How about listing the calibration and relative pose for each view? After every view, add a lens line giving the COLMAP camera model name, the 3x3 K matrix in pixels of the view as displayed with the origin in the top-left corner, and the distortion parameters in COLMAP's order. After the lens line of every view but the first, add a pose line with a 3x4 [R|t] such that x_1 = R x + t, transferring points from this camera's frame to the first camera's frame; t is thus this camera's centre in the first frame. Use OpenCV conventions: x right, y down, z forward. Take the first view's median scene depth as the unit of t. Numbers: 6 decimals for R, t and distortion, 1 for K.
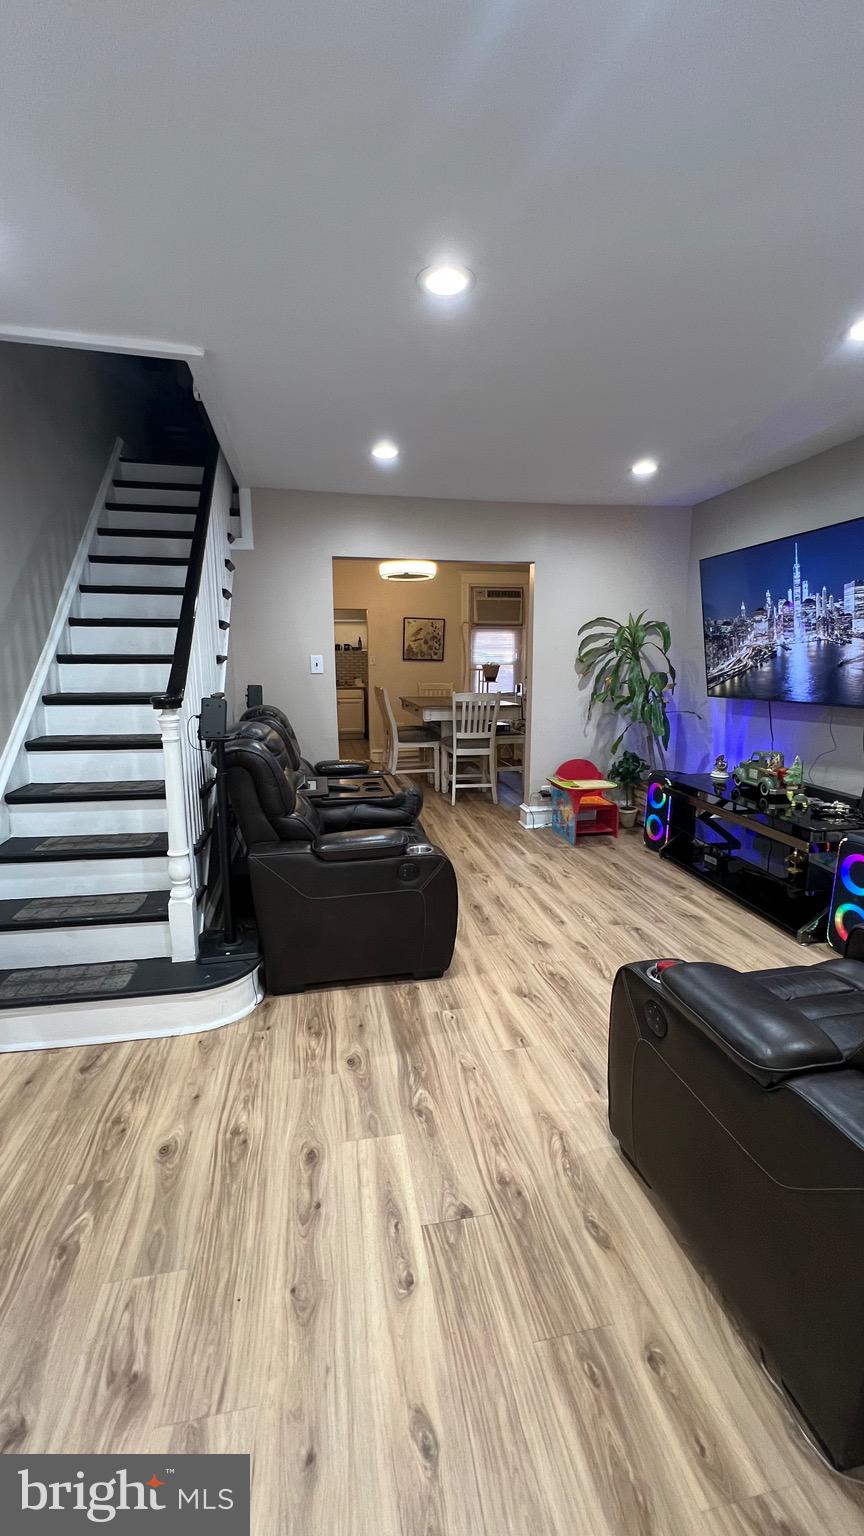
lens RADIAL K [[616.3, 0, 433.5], [0, 616.3, 755.1], [0, 0, 1]] dist [-0.002563, 0.000900]
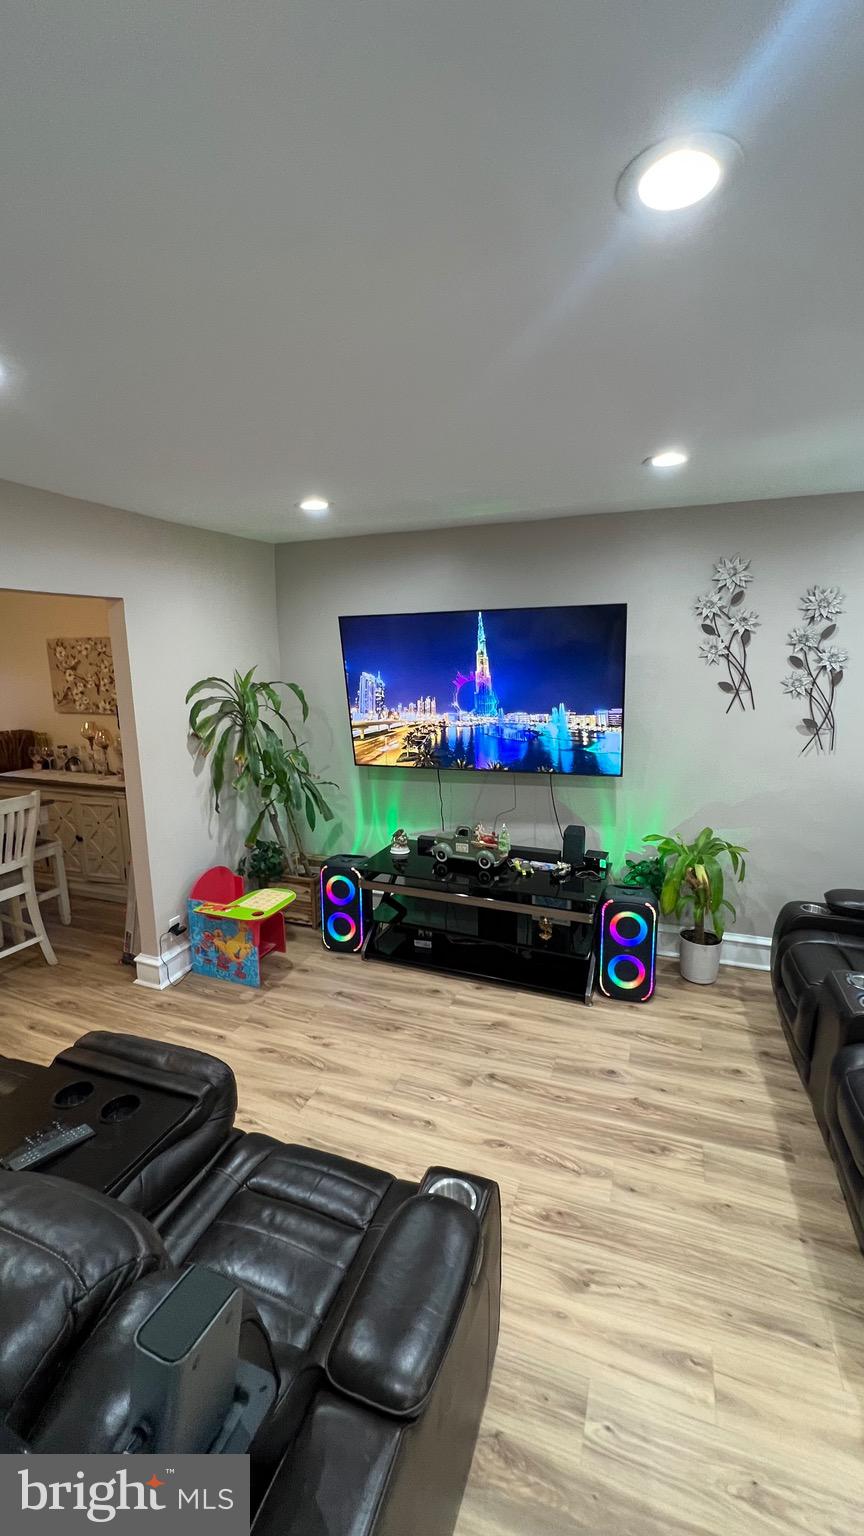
lens RADIAL K [[616.3, 0, 432.9], [0, 616.3, 761.6], [0, 0, 1]] dist [-0.002563, 0.000900]
pose [[0.523148, -0.152020, 0.838574, -0.246636], [0.145333, 0.985463, 0.087983, -0.159201], [-0.839759, 0.075844, 0.537637, 0.402554]]
